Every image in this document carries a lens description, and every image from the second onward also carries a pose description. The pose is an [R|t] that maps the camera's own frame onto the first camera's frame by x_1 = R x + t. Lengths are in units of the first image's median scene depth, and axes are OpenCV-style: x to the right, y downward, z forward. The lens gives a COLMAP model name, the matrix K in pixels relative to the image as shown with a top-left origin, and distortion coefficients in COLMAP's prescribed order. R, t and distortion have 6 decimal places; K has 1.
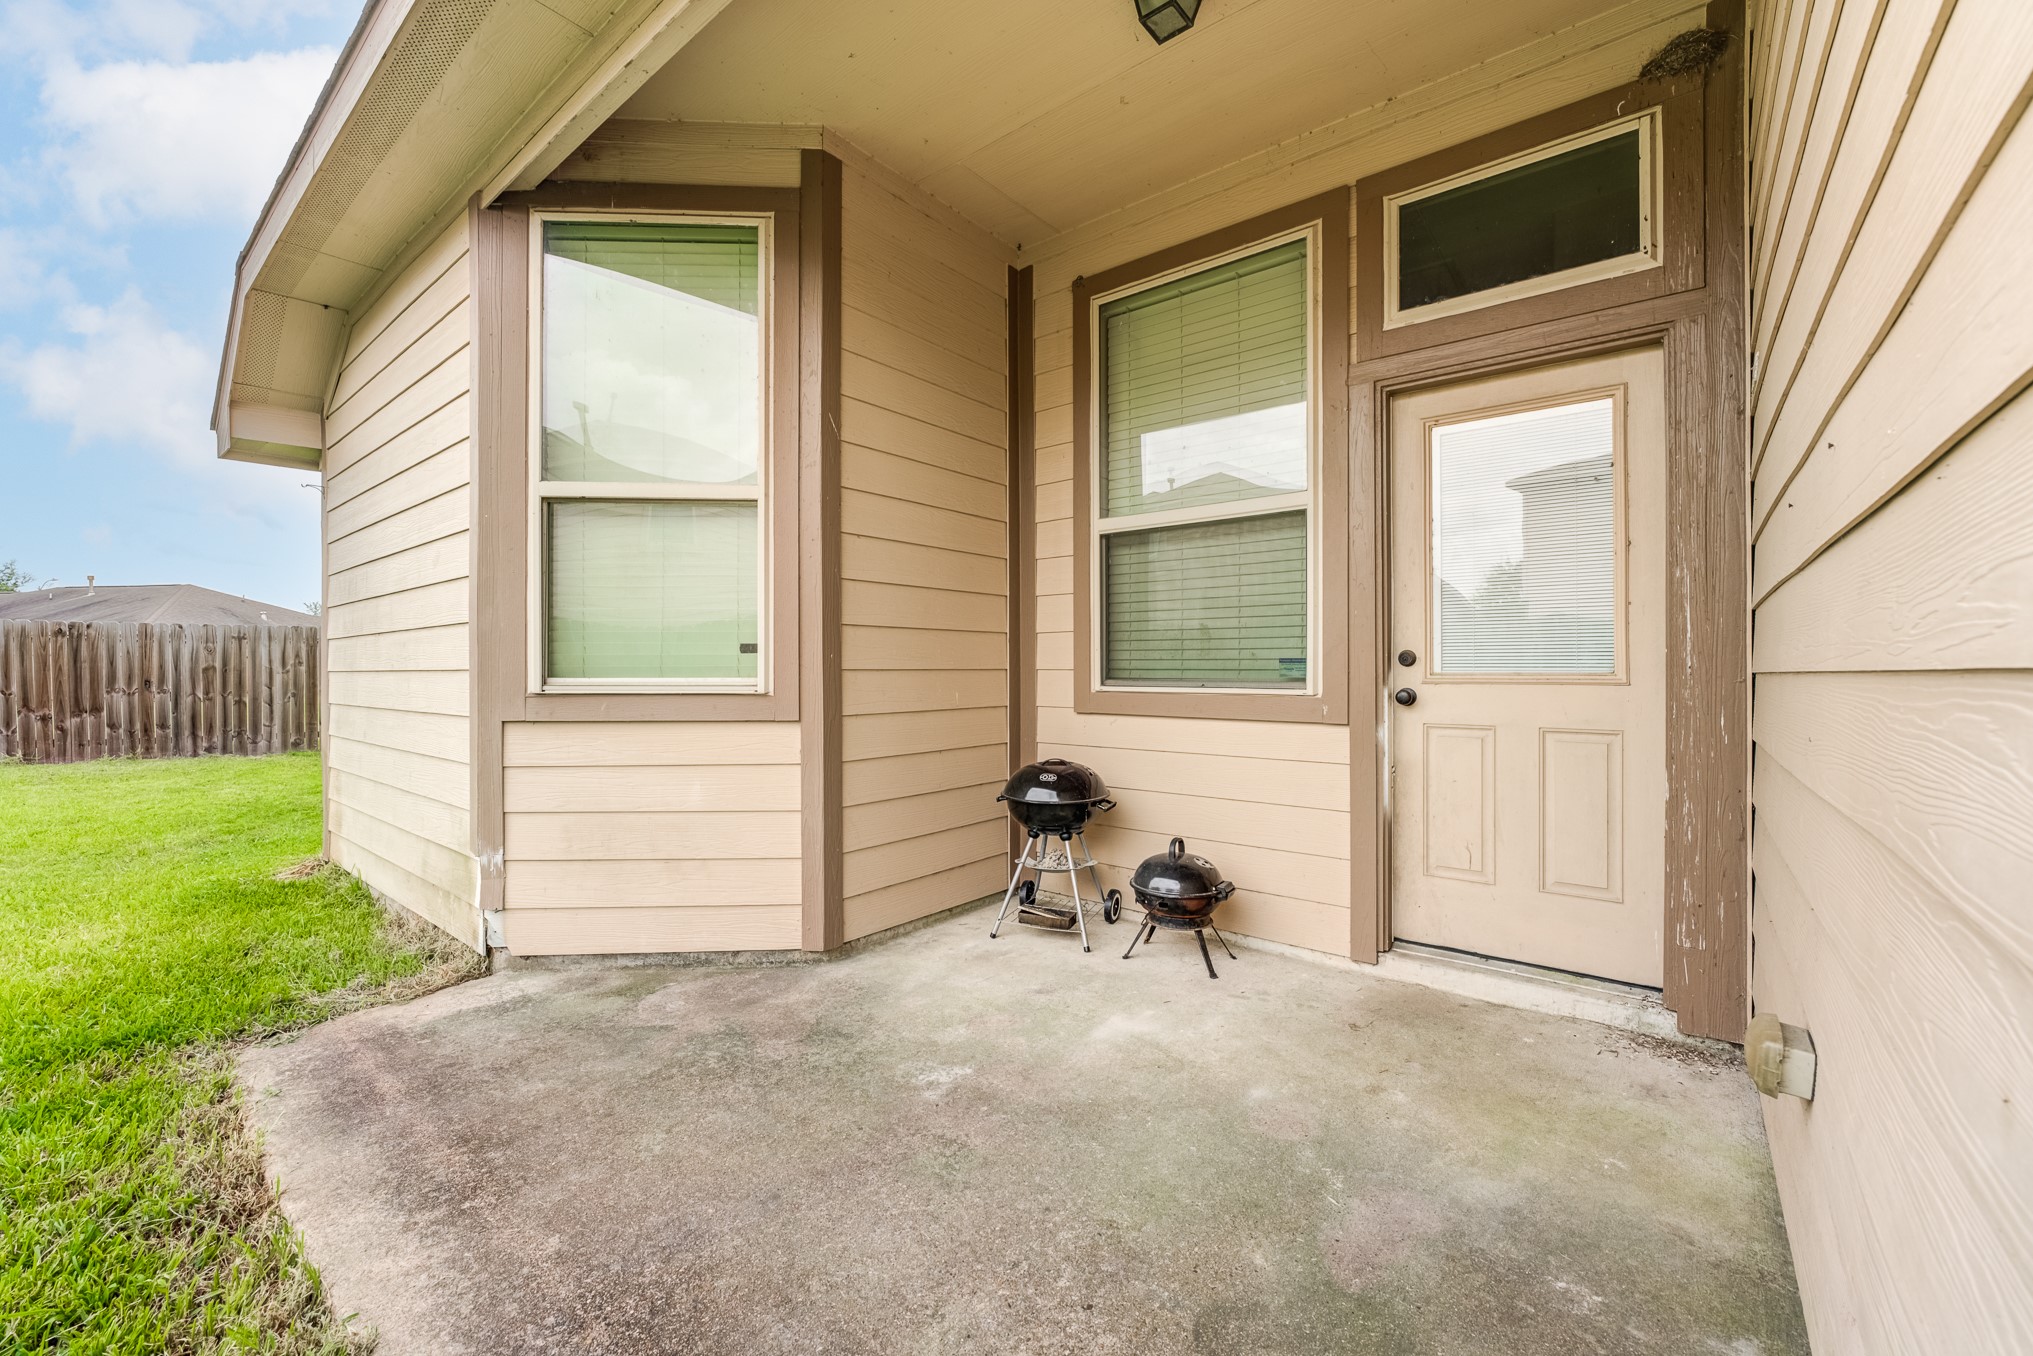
lens RADIAL K [[810.1, 0, 1016.7], [0, 810.1, 667.4], [0, 0, 1]] dist [-0.008035, 0.000202]
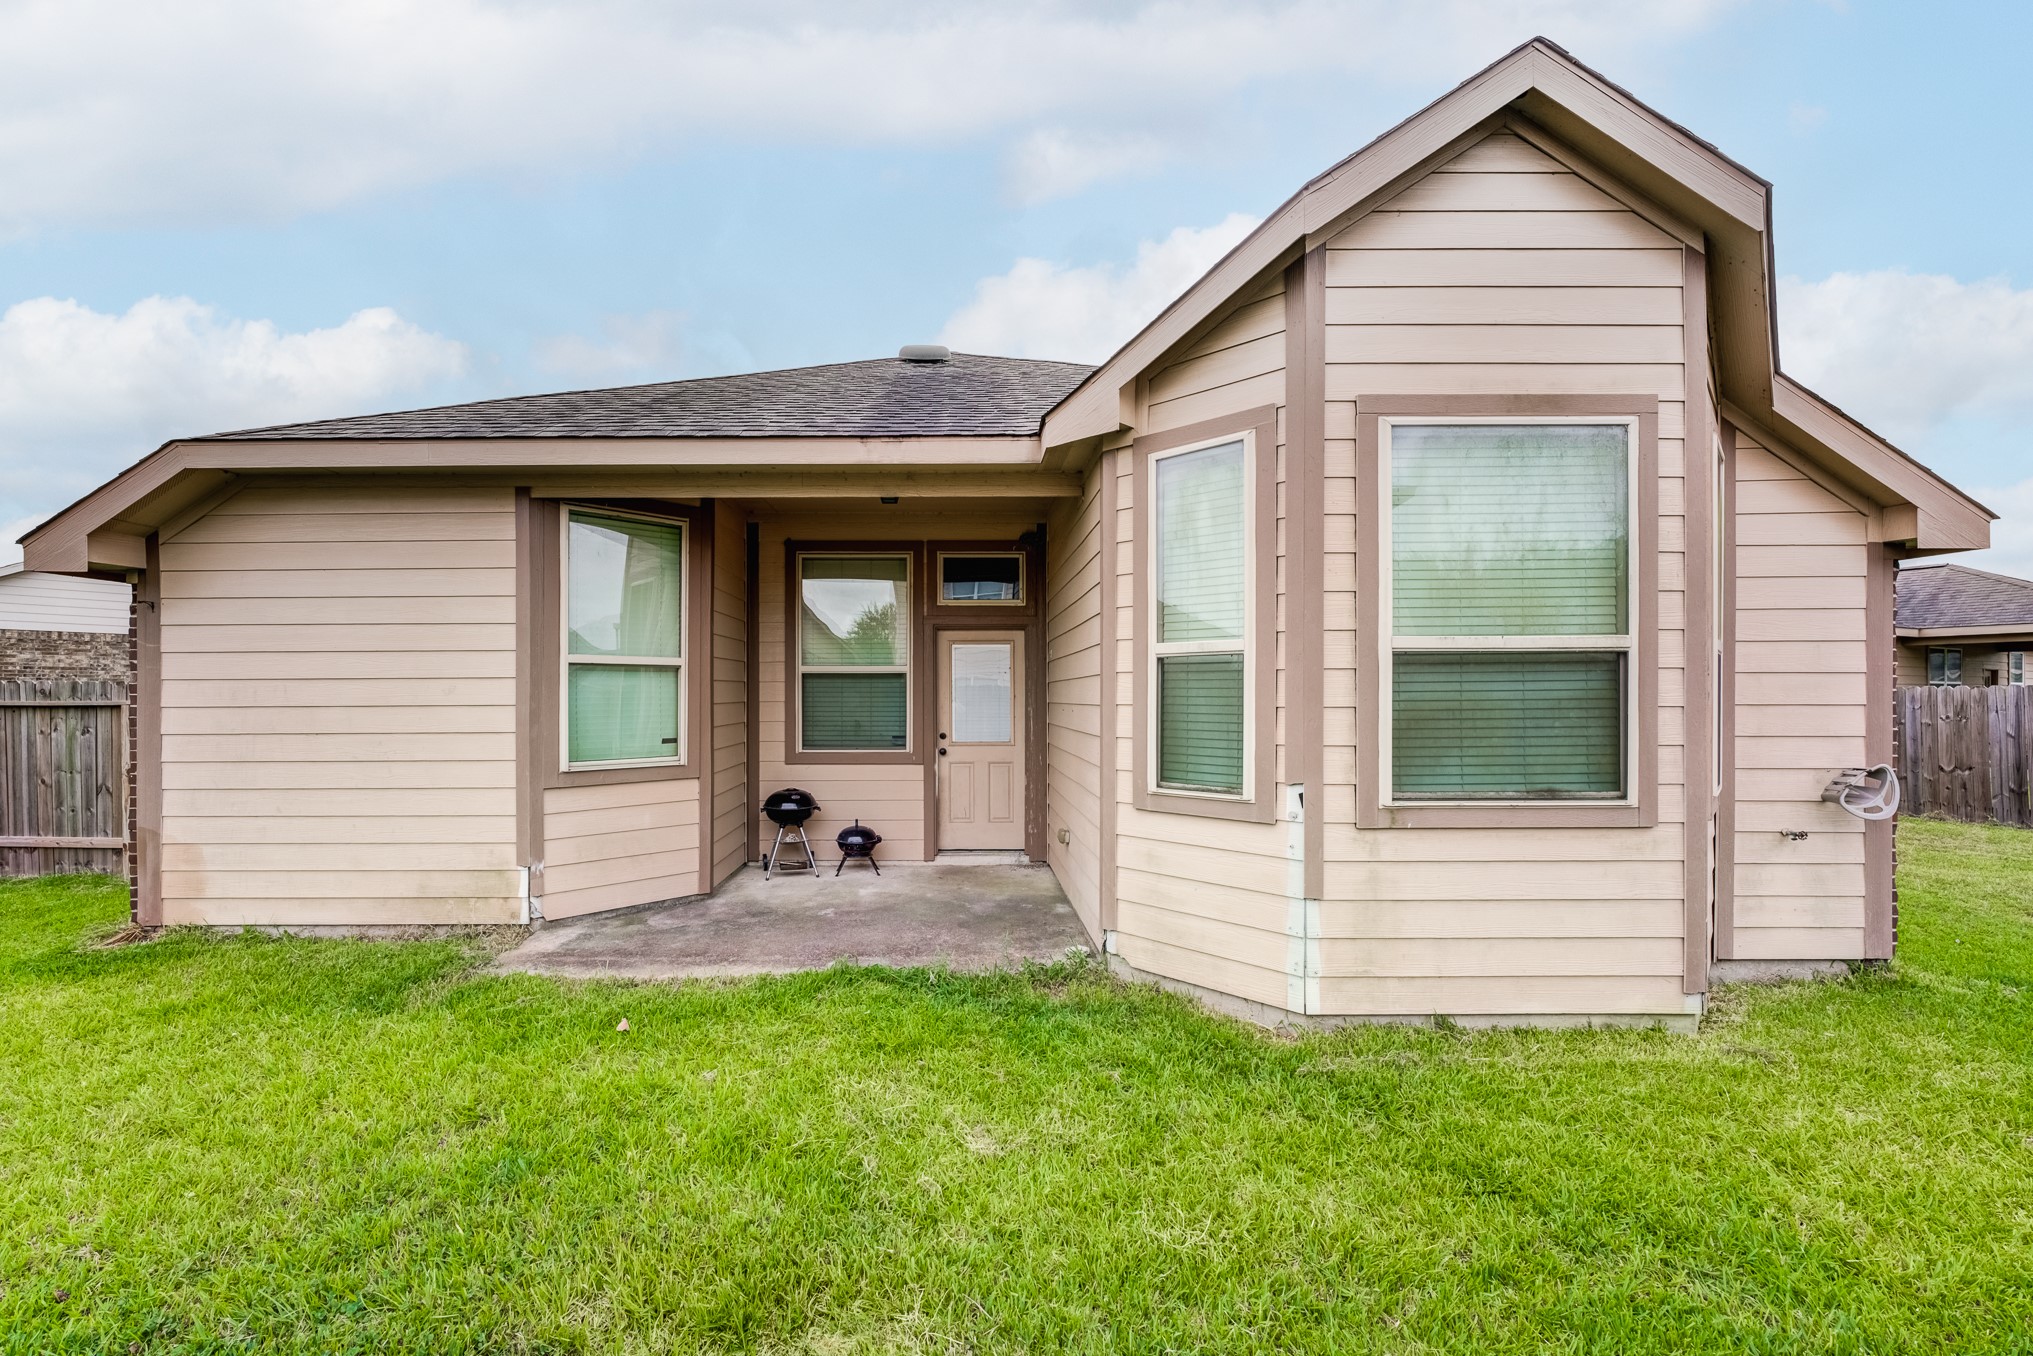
lens RADIAL K [[810.1, 0, 955.6], [0, 810.1, 688.9], [0, 0, 1]] dist [-0.008035, 0.000202]
pose [[0.773489, 0.003092, 0.633802, -1.054031], [0.001505, 0.999976, -0.006714, -0.137404], [-0.633808, 0.006147, 0.773466, -0.938760]]
